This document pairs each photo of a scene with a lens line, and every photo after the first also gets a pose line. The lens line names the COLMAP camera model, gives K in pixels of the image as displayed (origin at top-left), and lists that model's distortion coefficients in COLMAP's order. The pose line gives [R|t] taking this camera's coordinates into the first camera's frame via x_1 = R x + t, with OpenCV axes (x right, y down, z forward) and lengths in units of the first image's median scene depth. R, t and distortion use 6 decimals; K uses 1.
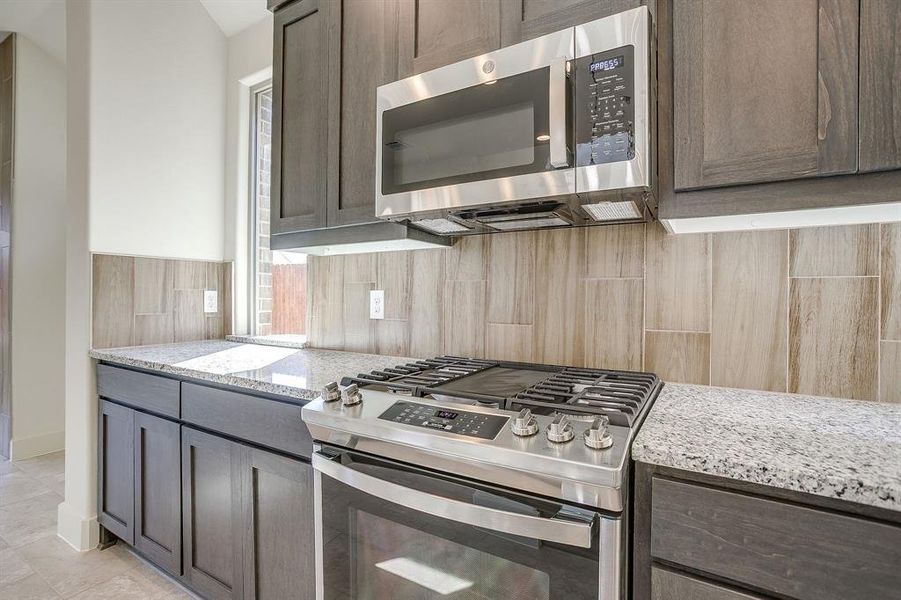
lens RADIAL K [[440.3, 0, 444.8], [0, 440.3, 293.2], [0, 0, 1]] dist [-0.050669, 0.023112]
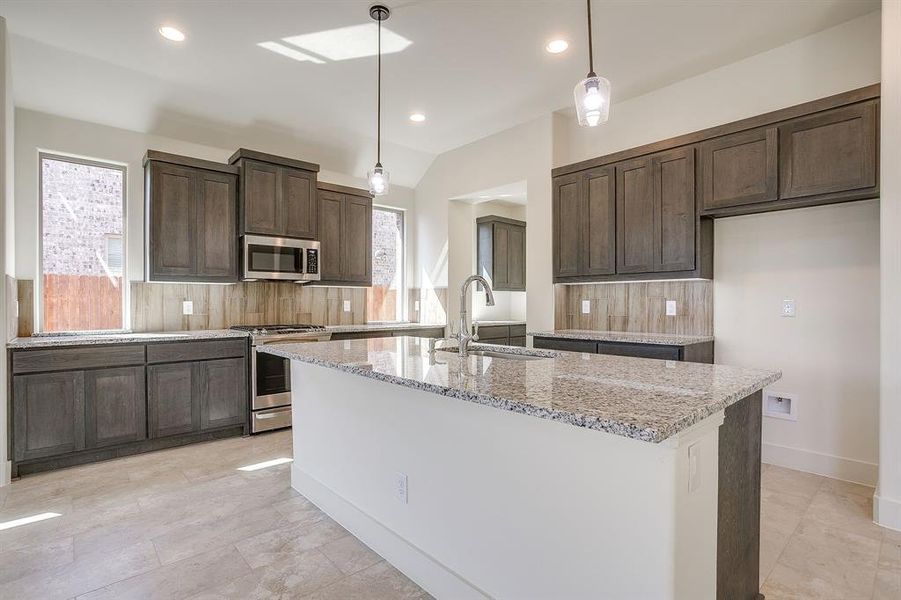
lens RADIAL K [[440.3, 0, 439.9], [0, 440.3, 303.2], [0, 0, 1]] dist [-0.050669, 0.023112]
pose [[0.300102, -0.006941, 0.953882, -2.735407], [-0.004042, 0.999955, 0.008548, -0.029459], [-0.953899, -0.006421, 0.300060, -1.249920]]
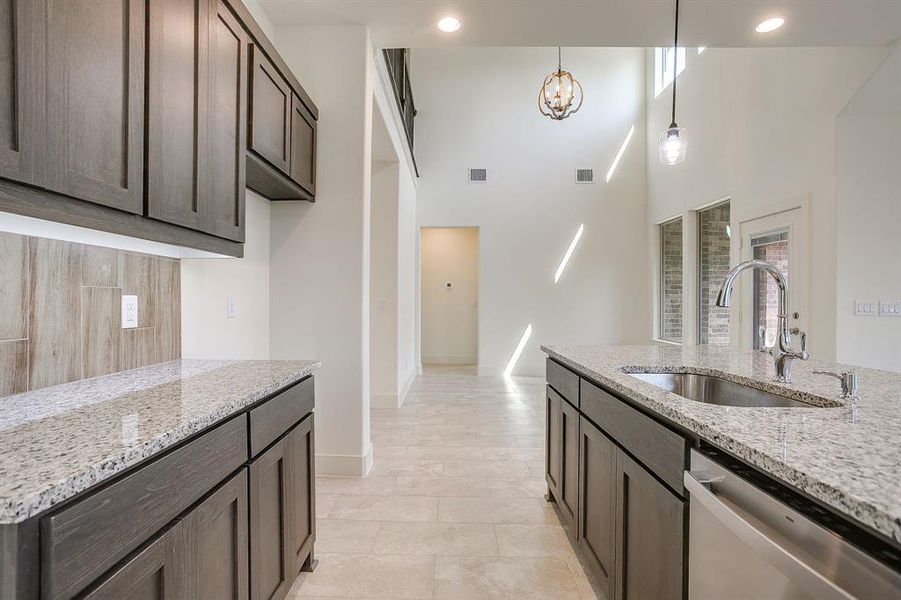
lens RADIAL K [[440.3, 0, 441.8], [0, 440.3, 298.2], [0, 0, 1]] dist [-0.050669, 0.023112]
pose [[-0.864744, -0.011792, -0.502074, 0.285038], [-0.006361, 0.999901, -0.012529, -0.008218], [0.502172, -0.007641, -0.864734, -0.278567]]
